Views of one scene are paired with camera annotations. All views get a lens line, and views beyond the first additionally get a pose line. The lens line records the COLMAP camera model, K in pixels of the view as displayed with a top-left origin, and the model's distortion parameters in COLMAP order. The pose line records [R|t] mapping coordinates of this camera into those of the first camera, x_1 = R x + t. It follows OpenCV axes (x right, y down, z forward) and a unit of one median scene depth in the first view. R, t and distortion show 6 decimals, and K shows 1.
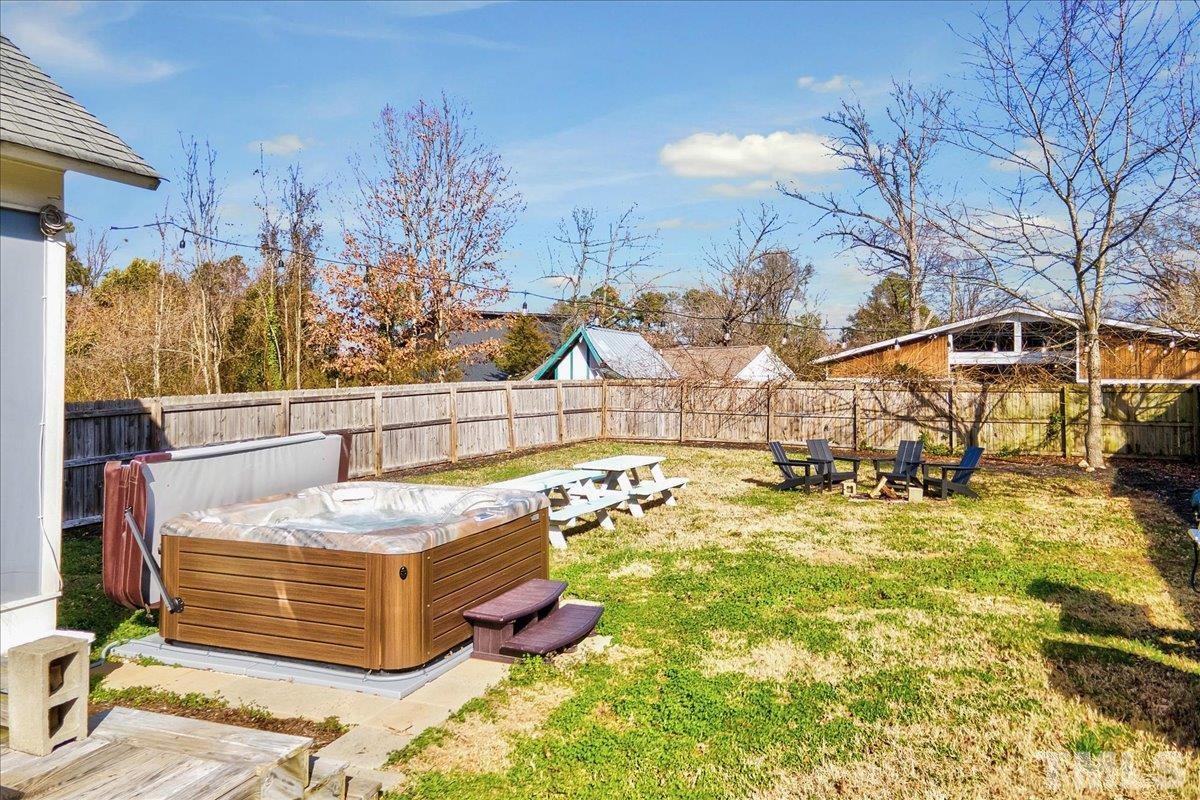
lens RADIAL K [[872.7, 0, 599.6], [0, 872.7, 368.5], [0, 0, 1]] dist [0.039256, -0.000523]
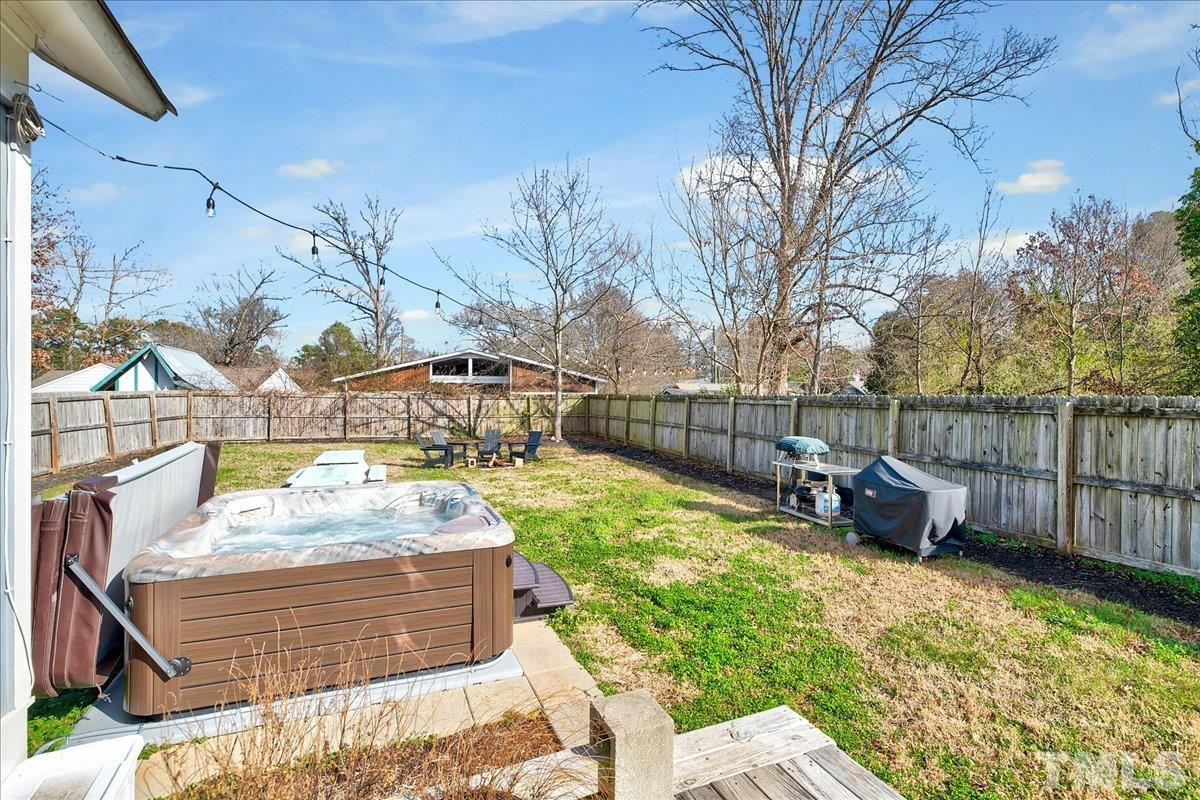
lens RADIAL K [[555.5, 0, 600.0], [0, 555.5, 400.0], [0, 0, 1]] dist [0.001506, -0.000078]
pose [[0.703703, -0.005555, 0.710472, -0.149387], [-0.011174, 0.999759, 0.018885, 0.005268], [-0.710406, -0.021228, 0.703472, 0.106248]]
